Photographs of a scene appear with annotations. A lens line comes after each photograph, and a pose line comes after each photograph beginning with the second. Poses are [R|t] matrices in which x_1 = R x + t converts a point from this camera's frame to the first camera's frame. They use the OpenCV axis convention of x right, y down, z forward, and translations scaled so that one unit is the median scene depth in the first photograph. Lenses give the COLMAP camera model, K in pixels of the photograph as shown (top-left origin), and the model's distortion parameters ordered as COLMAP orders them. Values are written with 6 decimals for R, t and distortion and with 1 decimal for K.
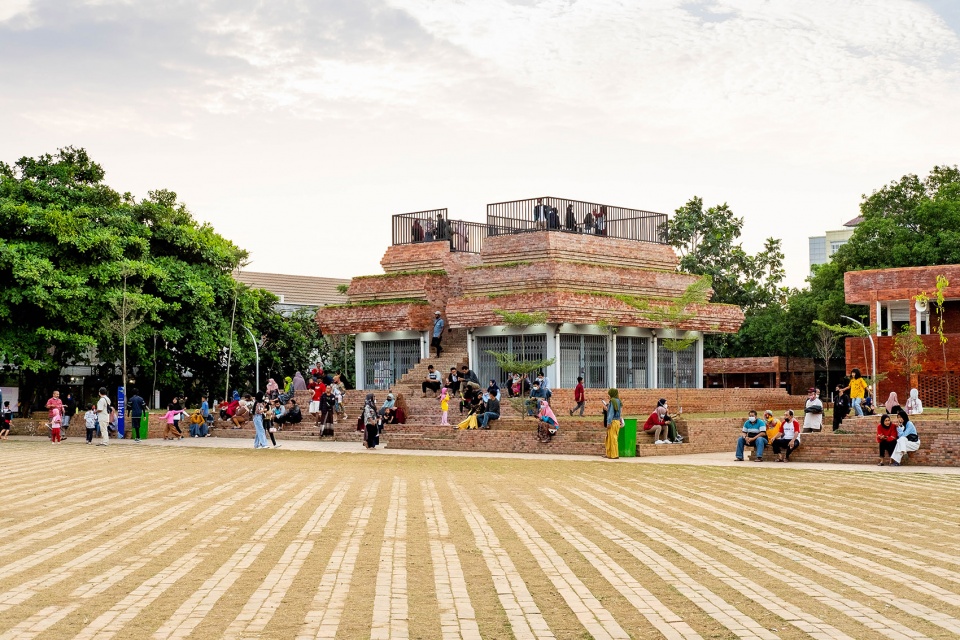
lens RADIAL K [[1362.0, 0, 478.1], [0, 1362.0, 319.5], [0, 0, 1]] dist [-0.024135, 0.000000]
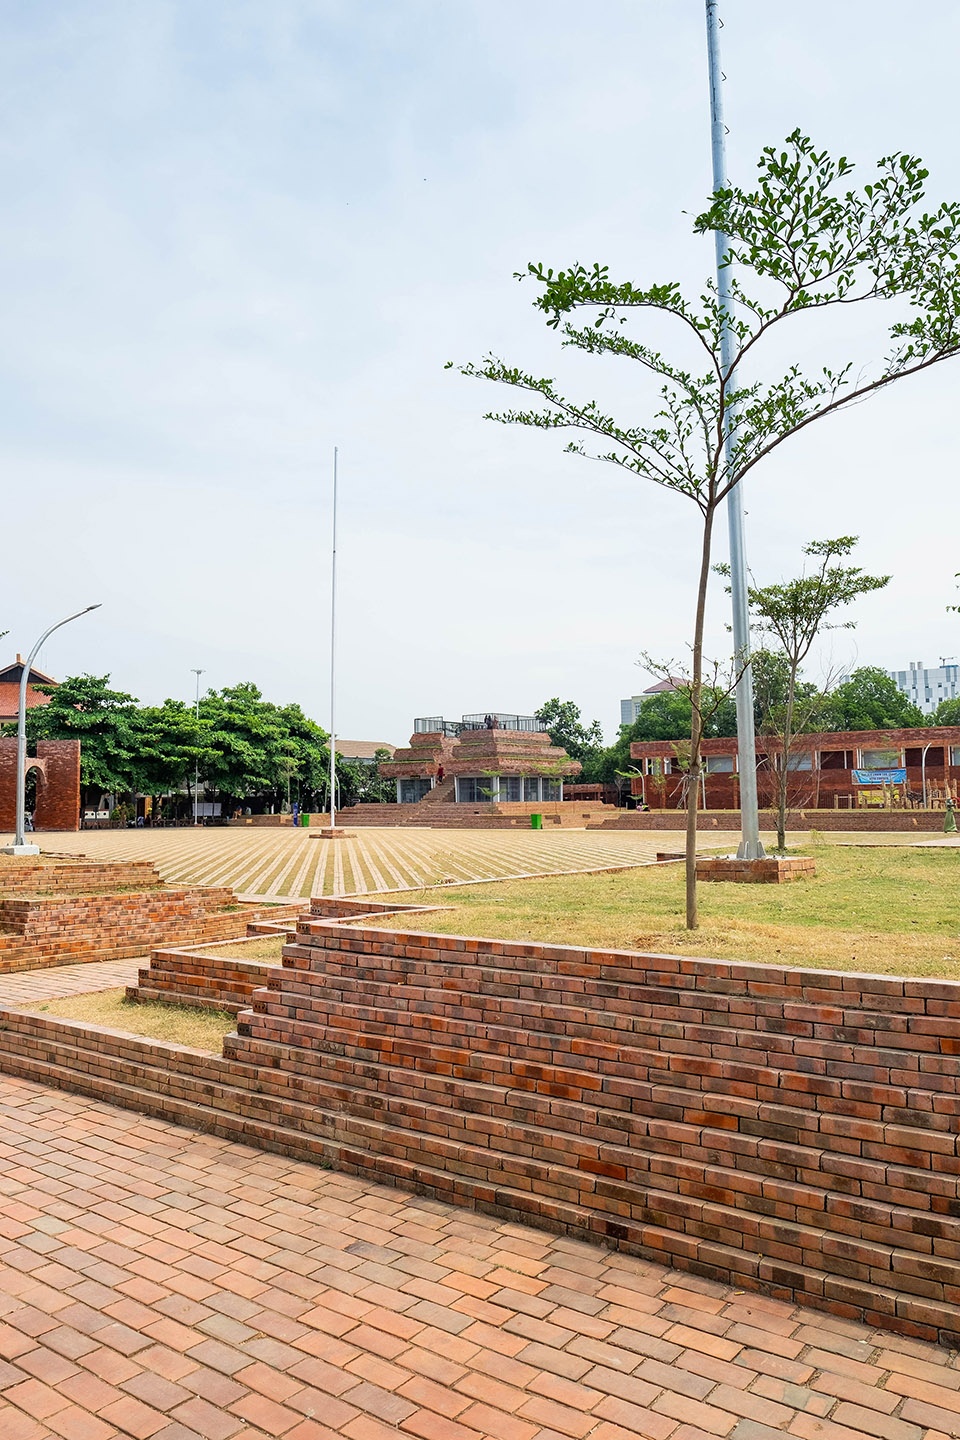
lens RADIAL K [[984.4, 0, 482.4], [0, 984.4, 722.8], [0, 0, 1]] dist [-0.013810, -0.000935]
pose [[0.995552, -0.001989, 0.094191, -0.093022], [0.004618, 0.999605, -0.027707, -0.026362], [-0.094099, 0.028019, 0.995169, -0.460522]]
